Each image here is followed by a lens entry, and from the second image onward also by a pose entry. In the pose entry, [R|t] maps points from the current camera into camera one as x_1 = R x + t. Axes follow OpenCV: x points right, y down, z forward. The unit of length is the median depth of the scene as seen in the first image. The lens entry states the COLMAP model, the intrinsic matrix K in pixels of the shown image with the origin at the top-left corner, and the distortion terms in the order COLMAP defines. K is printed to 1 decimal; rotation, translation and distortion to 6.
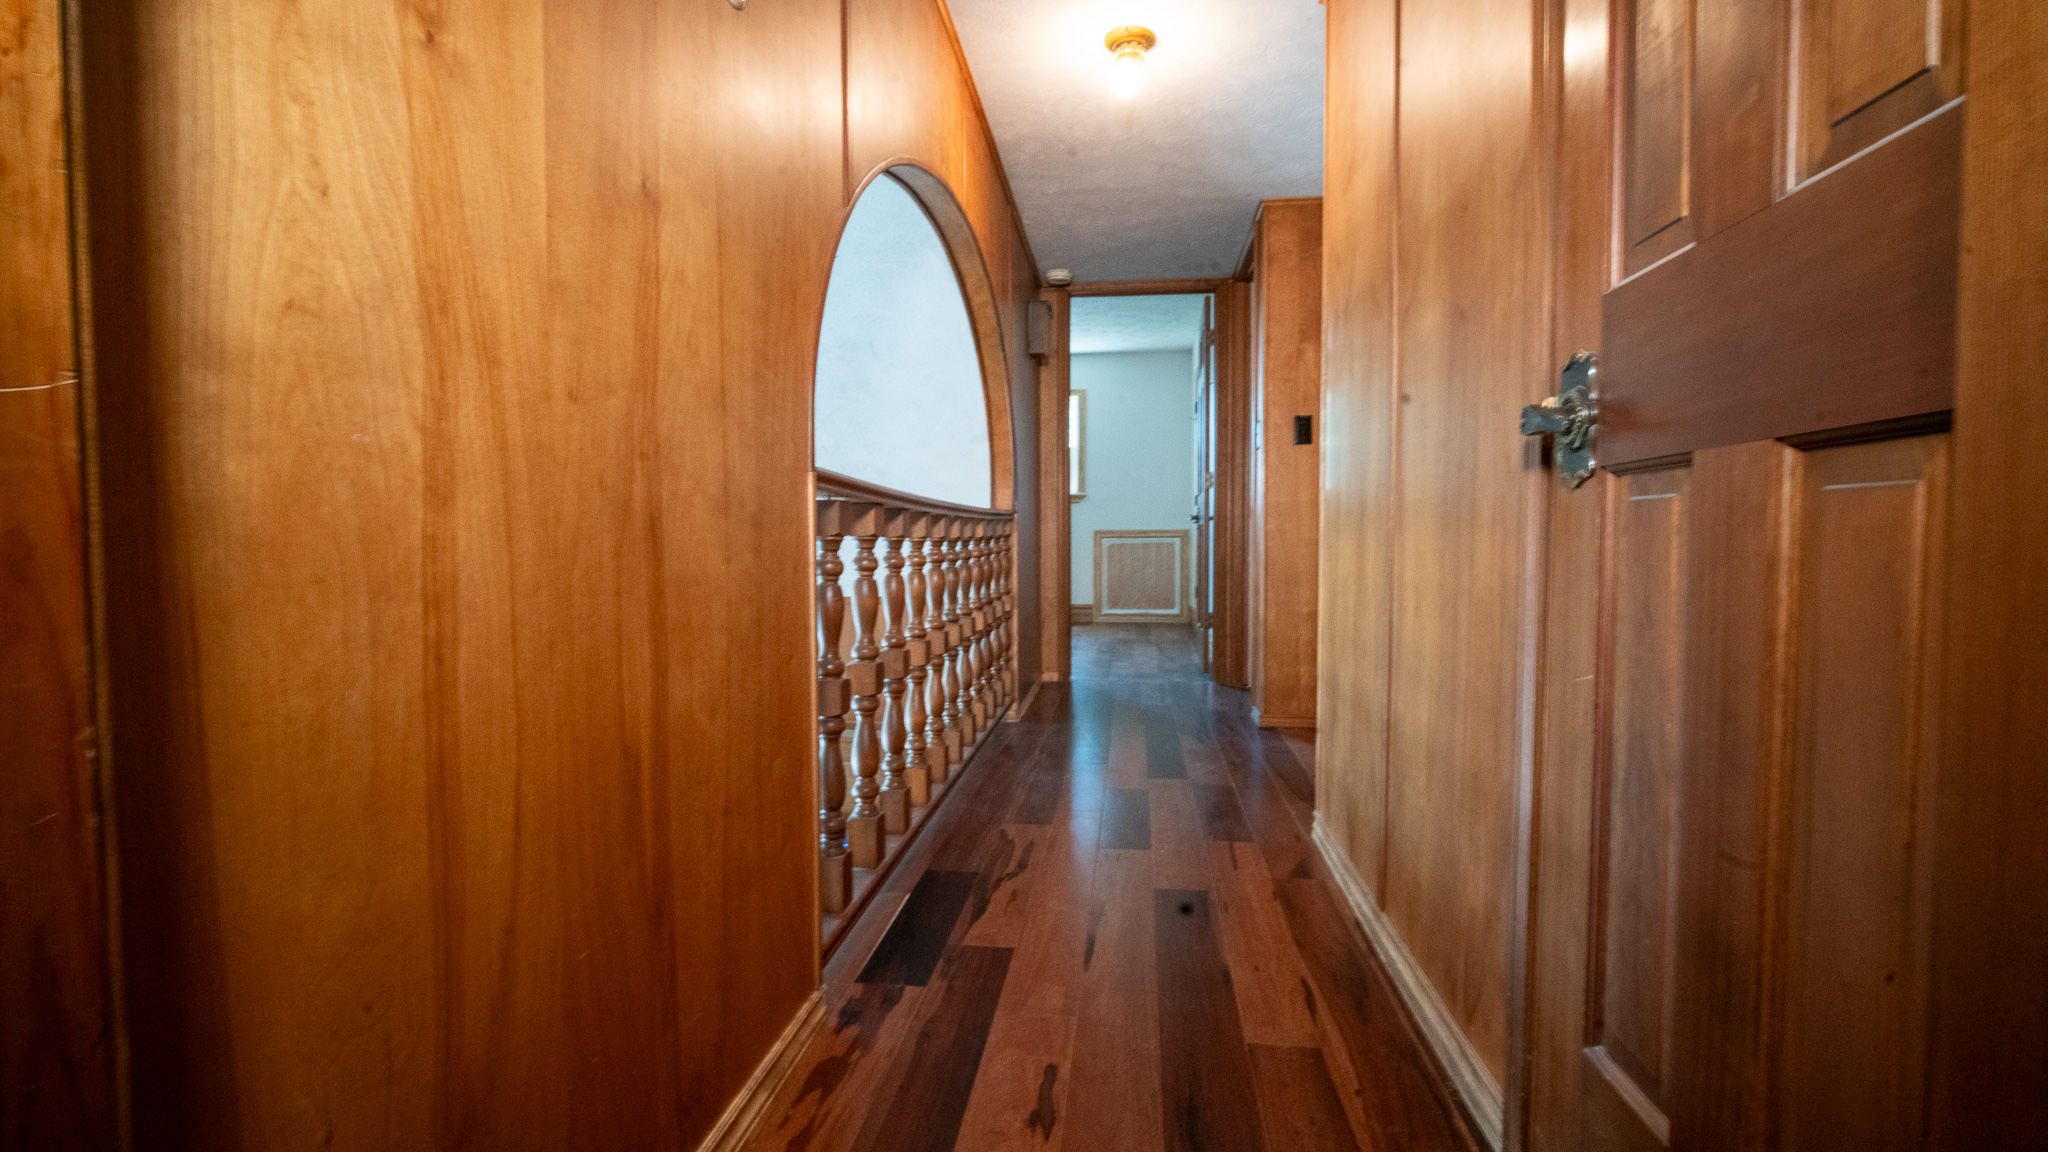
lens RADIAL K [[879.5, 0, 1025.2], [0, 879.5, 574.9], [0, 0, 1]] dist [-0.010290, 0.000910]
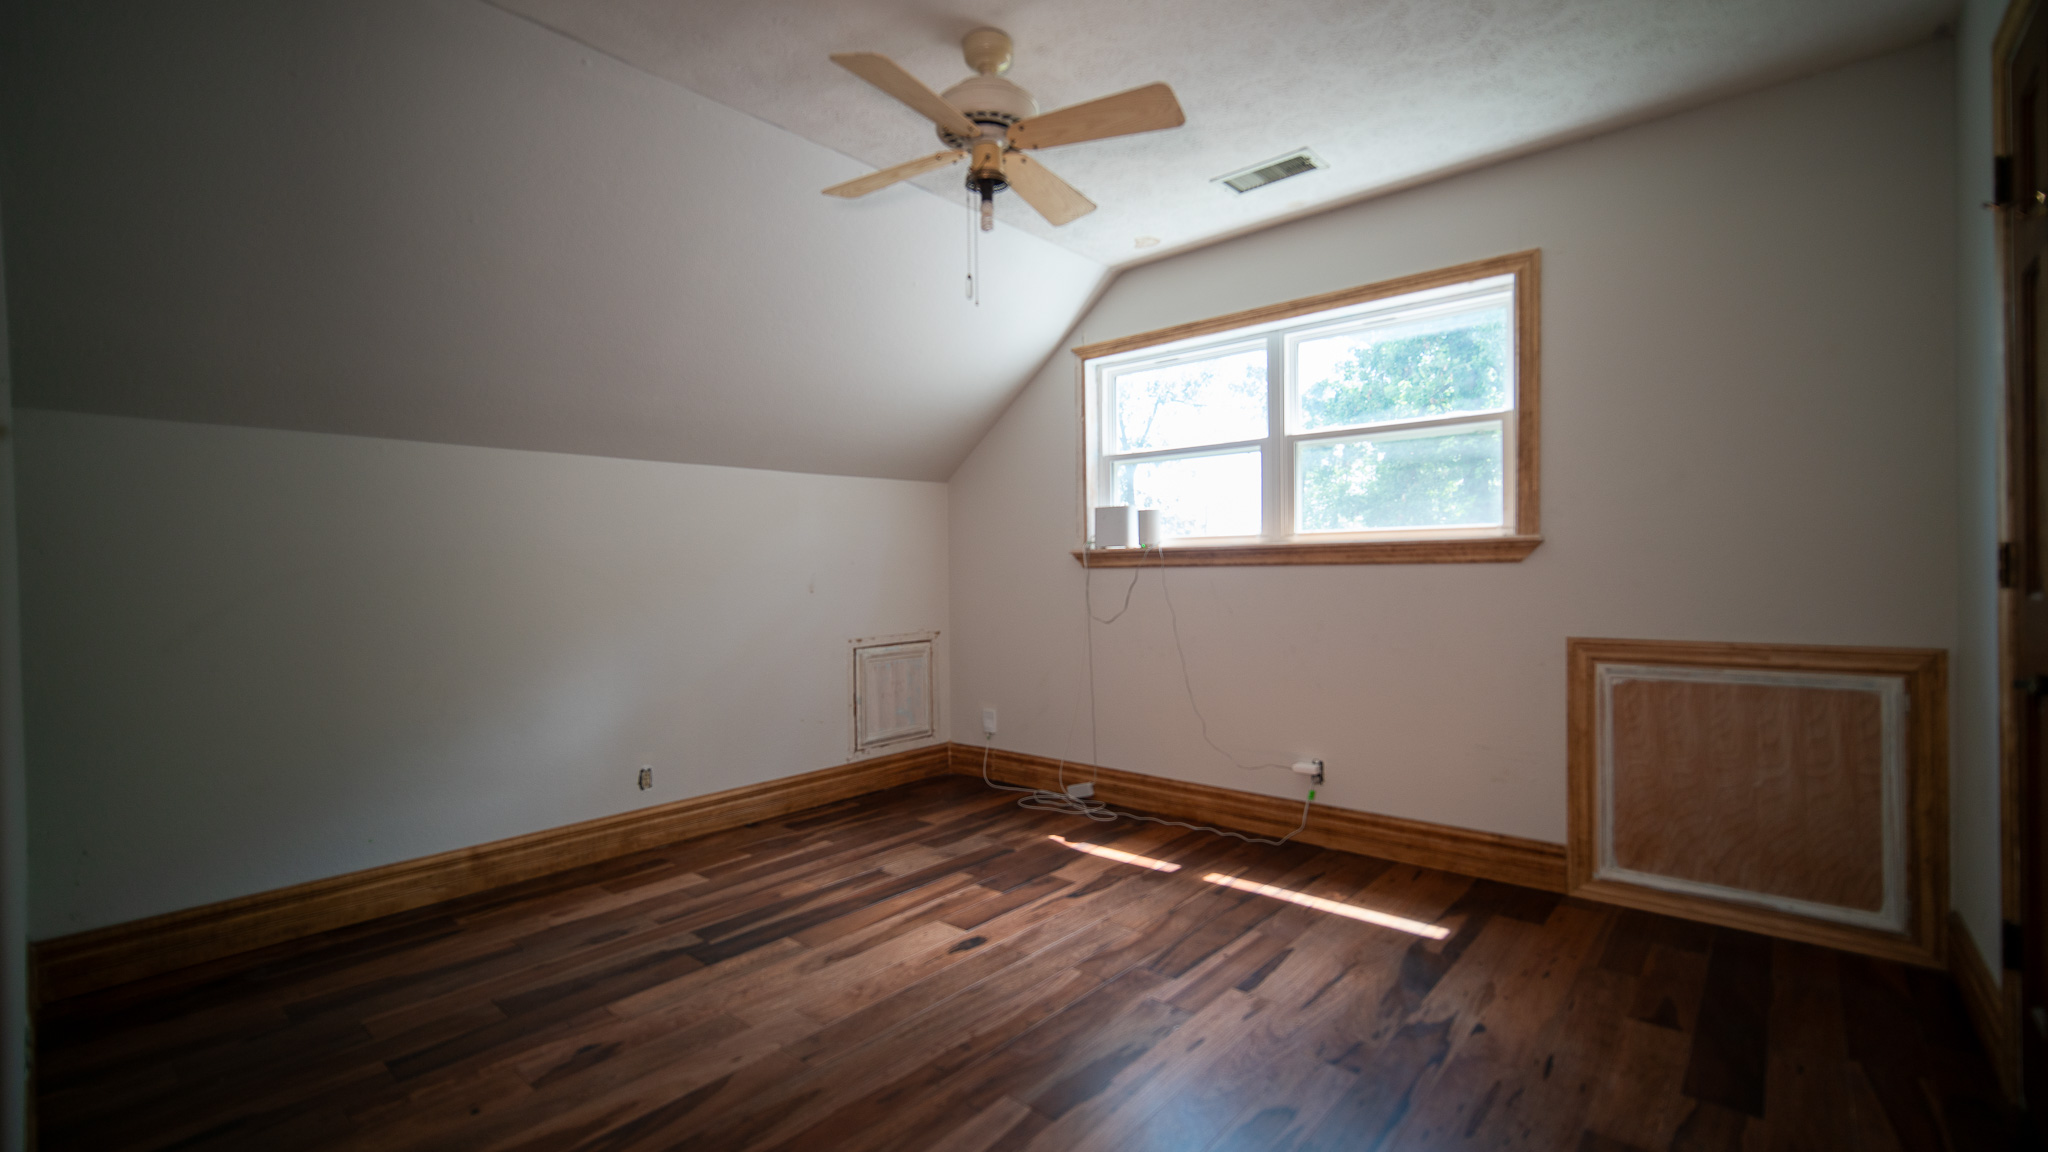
lens RADIAL K [[879.5, 0, 1032.5], [0, 879.5, 579.0], [0, 0, 1]] dist [-0.010290, 0.000910]
pose [[0.841558, -0.004314, -0.540149, 0.087657], [-0.007247, 0.999788, -0.019277, -0.065964], [0.540118, 0.020137, 0.841348, 0.591694]]
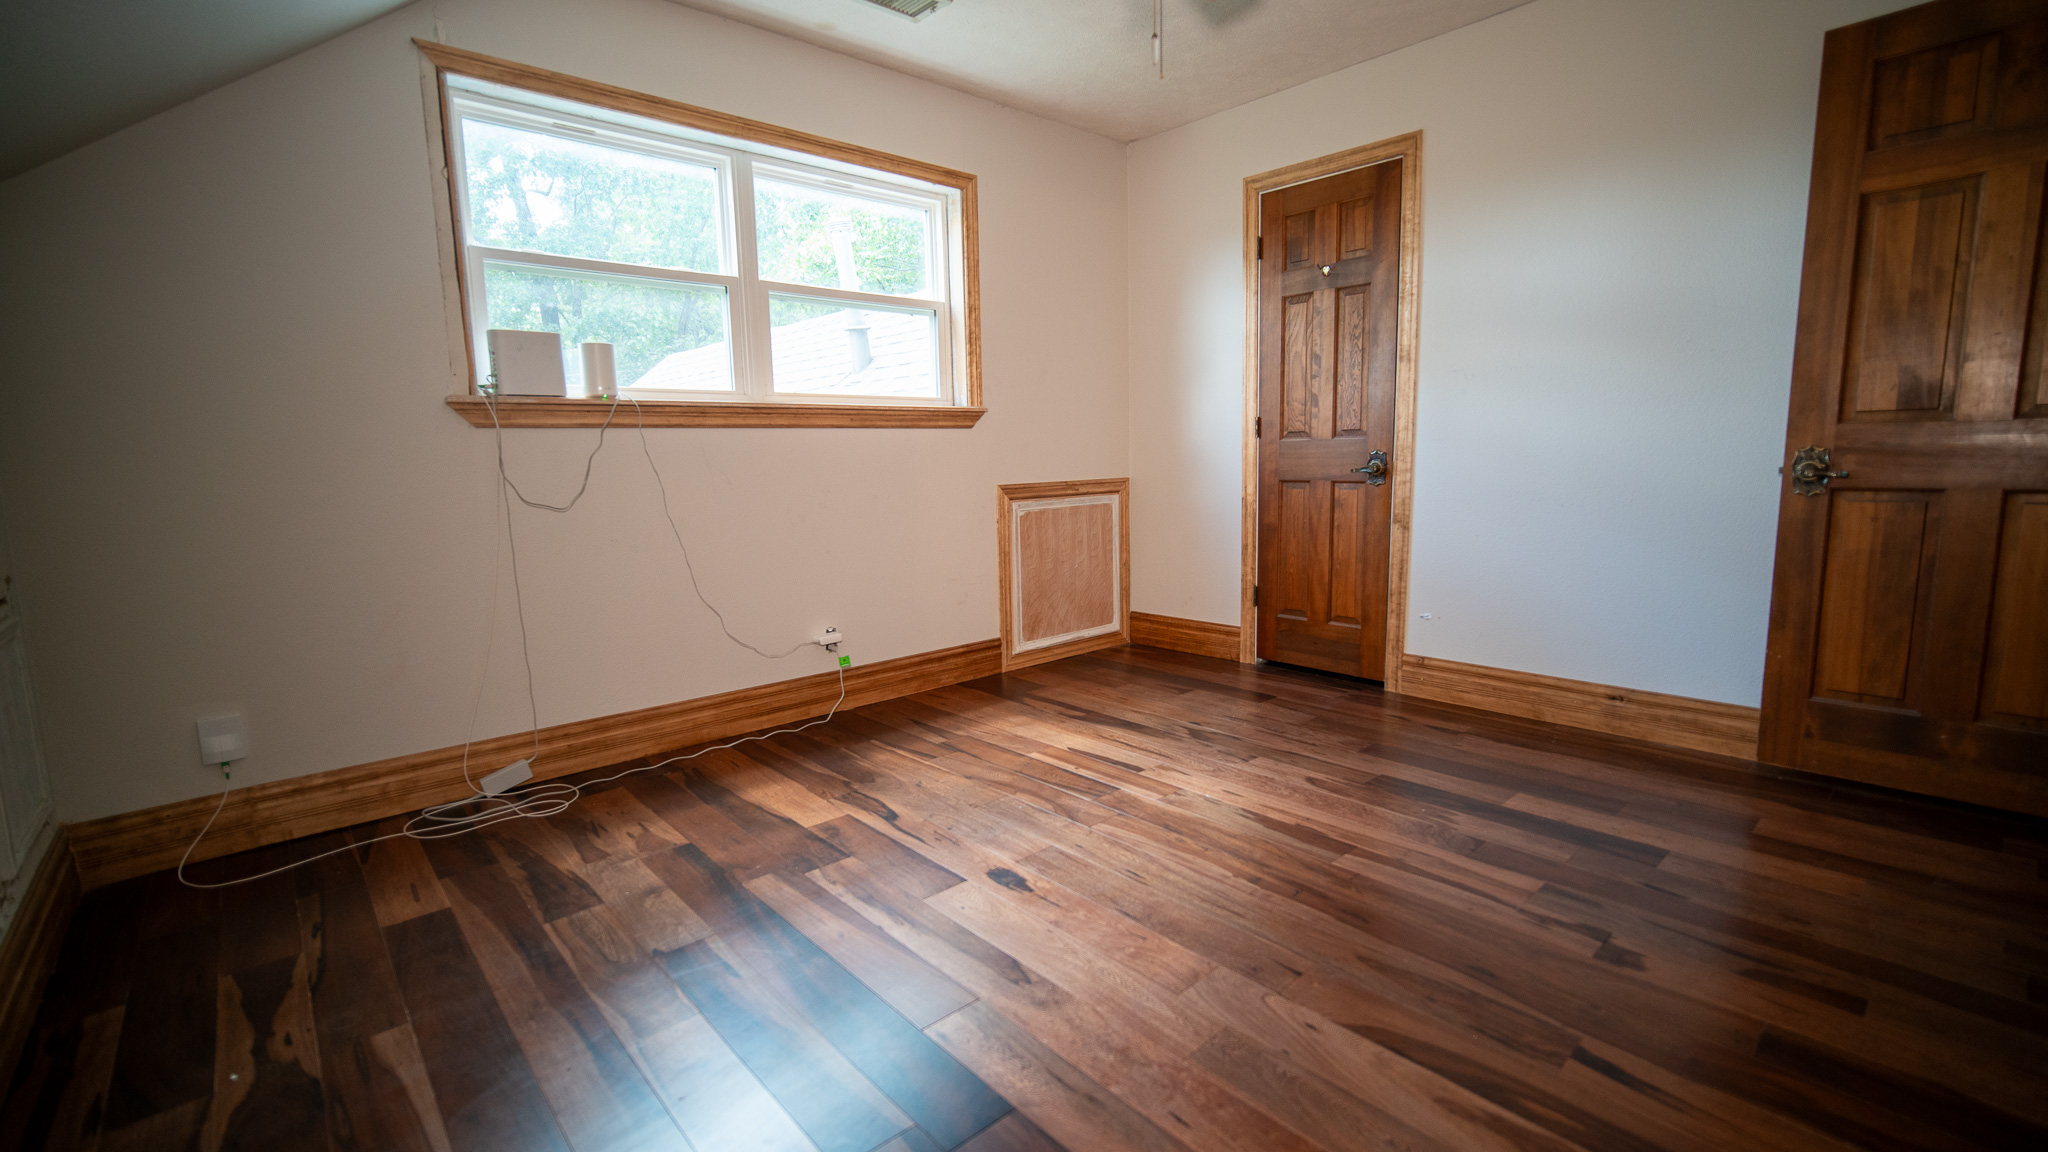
lens RADIAL K [[879.5, 0, 1030.8], [0, 879.5, 572.6], [0, 0, 1]] dist [-0.010290, 0.000910]
pose [[0.646155, -0.116906, 0.754199, -0.271843], [0.049628, 0.992543, 0.111332, -0.055791], [-0.761591, -0.034508, 0.647139, 0.680980]]
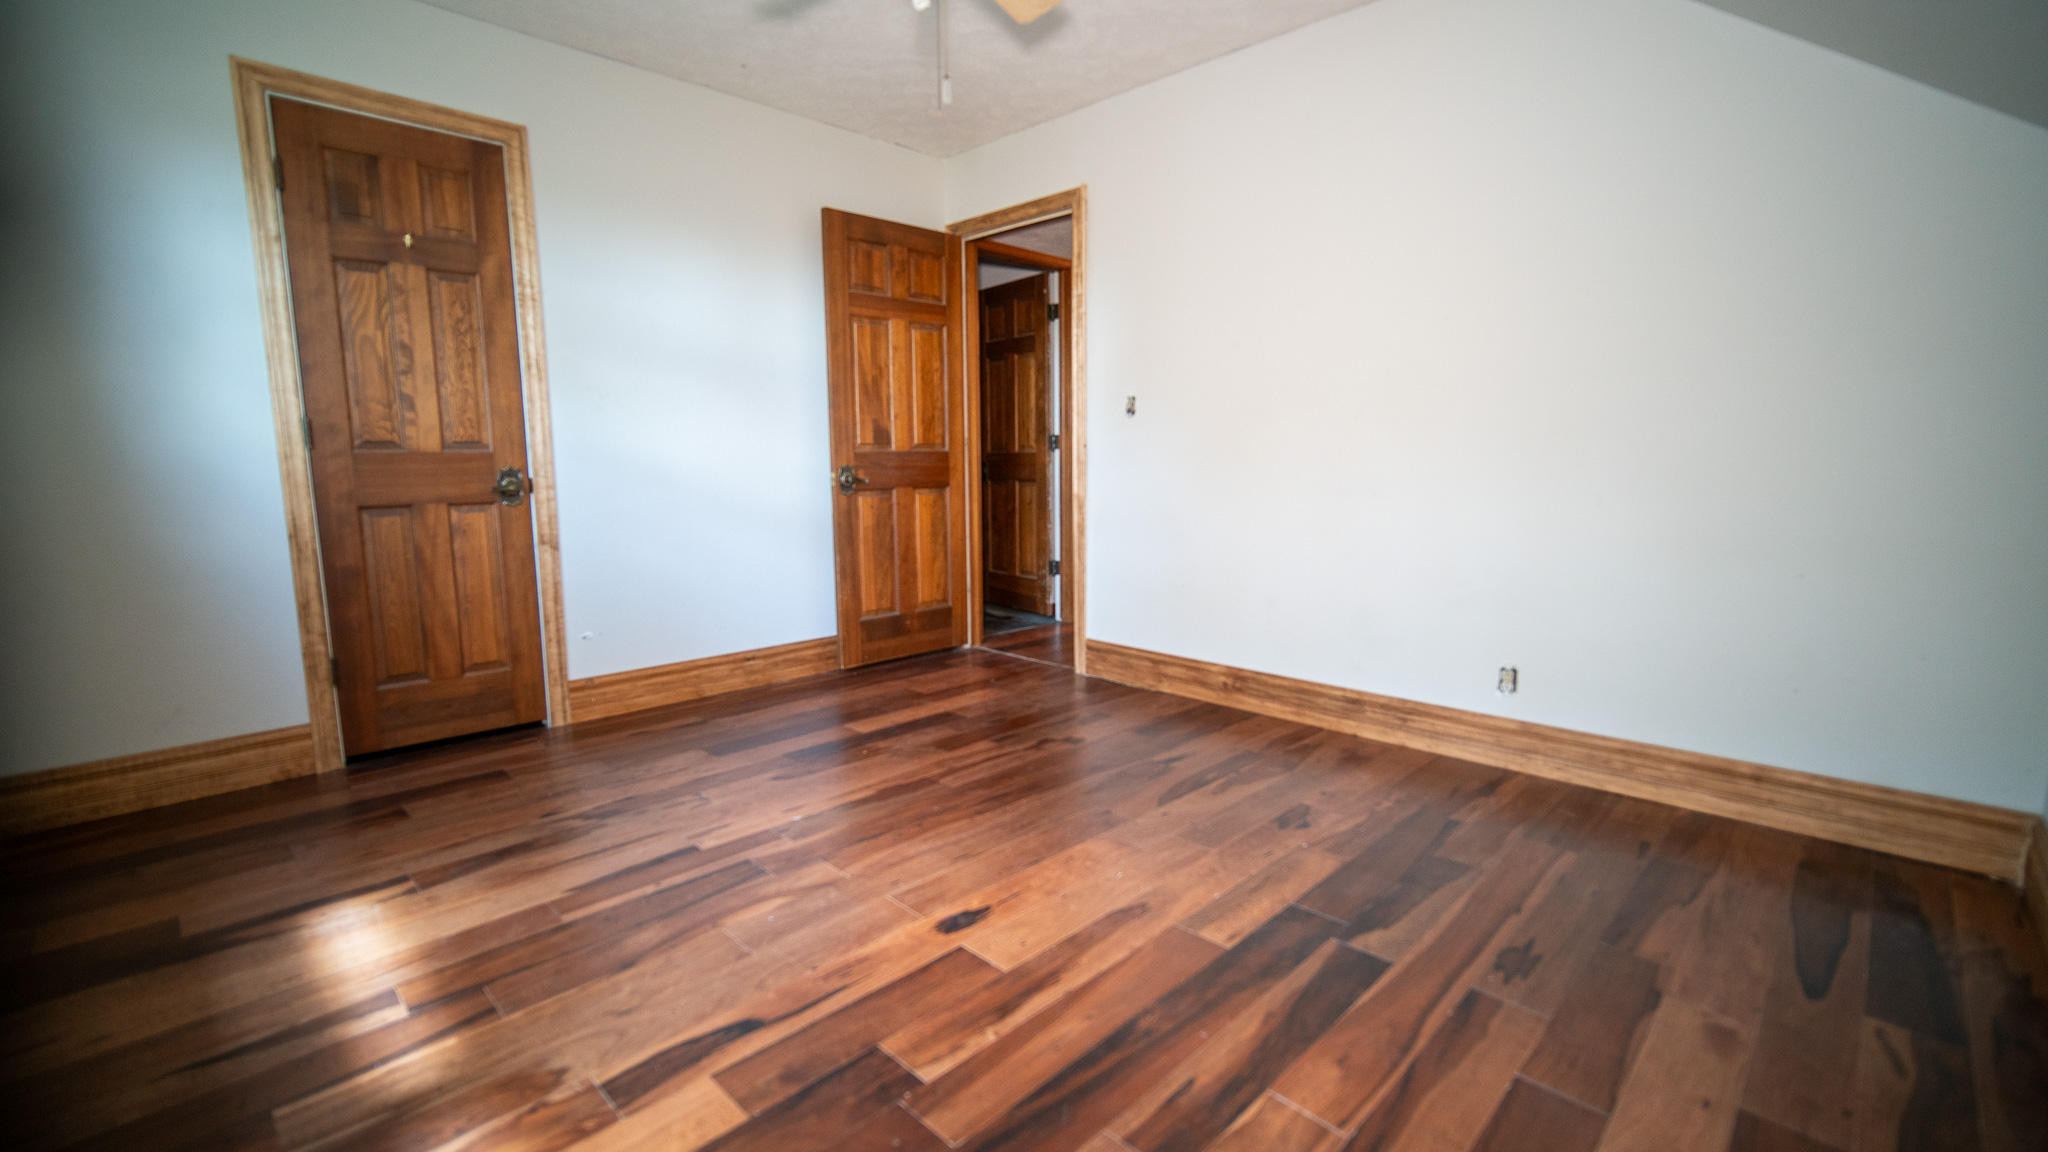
lens RADIAL K [[879.5, 0, 1017.9], [0, 879.5, 571.8], [0, 0, 1]] dist [-0.010290, 0.000910]
pose [[-0.794780, -0.072165, 0.602592, -0.240774], [0.028868, 0.987286, 0.156311, -0.066629], [-0.606211, 0.141628, -0.782592, 0.998785]]
